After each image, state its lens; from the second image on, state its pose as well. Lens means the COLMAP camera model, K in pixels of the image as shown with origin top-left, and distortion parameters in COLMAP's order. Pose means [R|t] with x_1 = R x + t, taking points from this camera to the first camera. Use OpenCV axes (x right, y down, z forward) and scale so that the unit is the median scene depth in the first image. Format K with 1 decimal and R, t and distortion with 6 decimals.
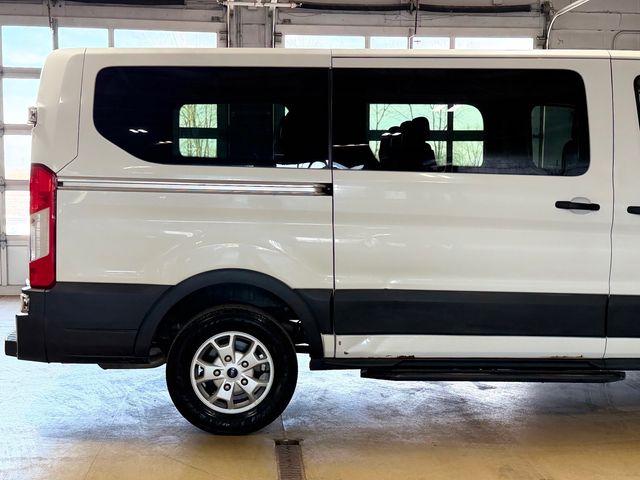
lens RADIAL K [[857.8, 0, 320.4], [0, 857.8, 236.0], [0, 0, 1]] dist [0.109579, 0.000000]
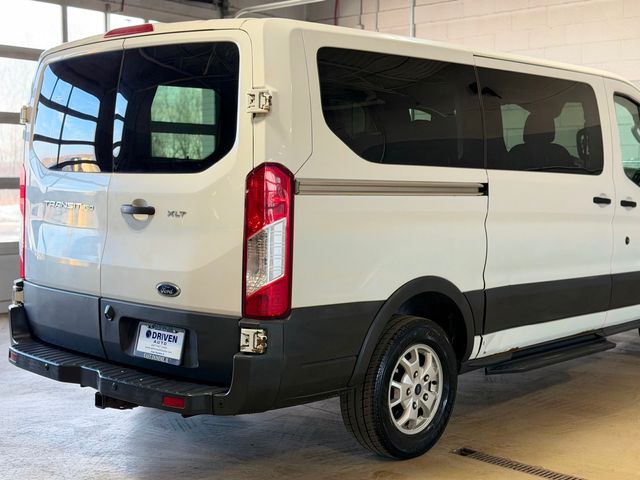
lens RADIAL K [[901.4, 0, 318.8], [0, 901.4, 239.4], [0, 0, 1]] dist [0.113540, 0.000000]
pose [[0.738116, -0.049481, 0.672856, -0.702953], [0.041844, 0.998744, 0.027544, -0.027908], [-0.673375, 0.007824, 0.739260, 0.299967]]
